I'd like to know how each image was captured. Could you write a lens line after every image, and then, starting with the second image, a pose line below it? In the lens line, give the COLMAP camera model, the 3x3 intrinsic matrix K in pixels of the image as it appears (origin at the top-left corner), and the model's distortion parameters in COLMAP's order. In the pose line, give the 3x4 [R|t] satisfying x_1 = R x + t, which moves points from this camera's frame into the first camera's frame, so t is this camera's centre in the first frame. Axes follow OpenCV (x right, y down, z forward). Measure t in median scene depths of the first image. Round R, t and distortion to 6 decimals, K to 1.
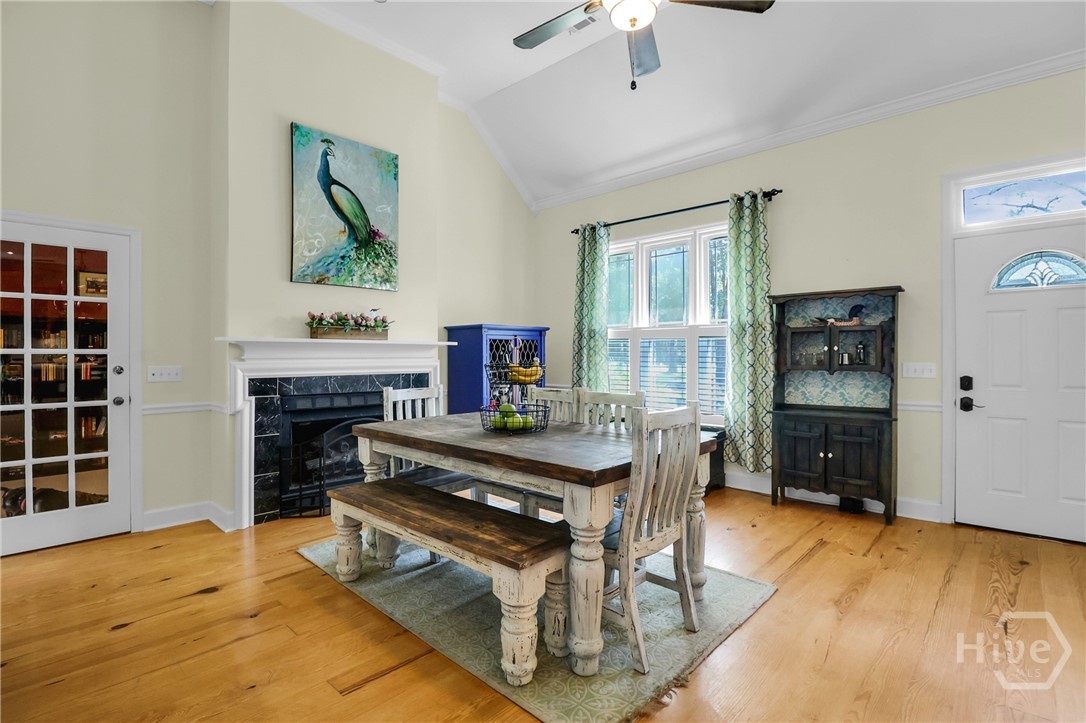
lens RADIAL K [[515.8, 0, 540.3], [0, 515.8, 357.1], [0, 0, 1]] dist [-0.001913, -0.002098]
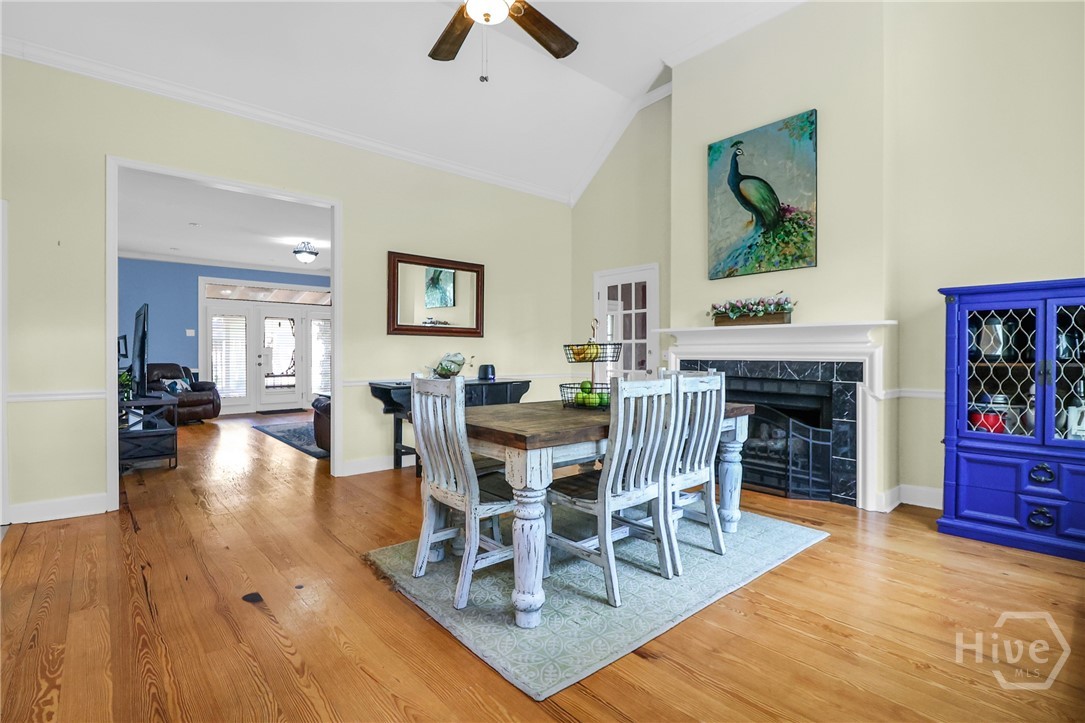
lens RADIAL K [[515.4, 0, 539.5], [0, 515.4, 356.1], [0, 0, 1]] dist [-0.001913, -0.002098]
pose [[-0.107177, 0.008370, -0.994205, 0.680726], [-0.003408, 0.999956, 0.008786, 0.018724], [0.994234, 0.004330, -0.107144, 0.676558]]
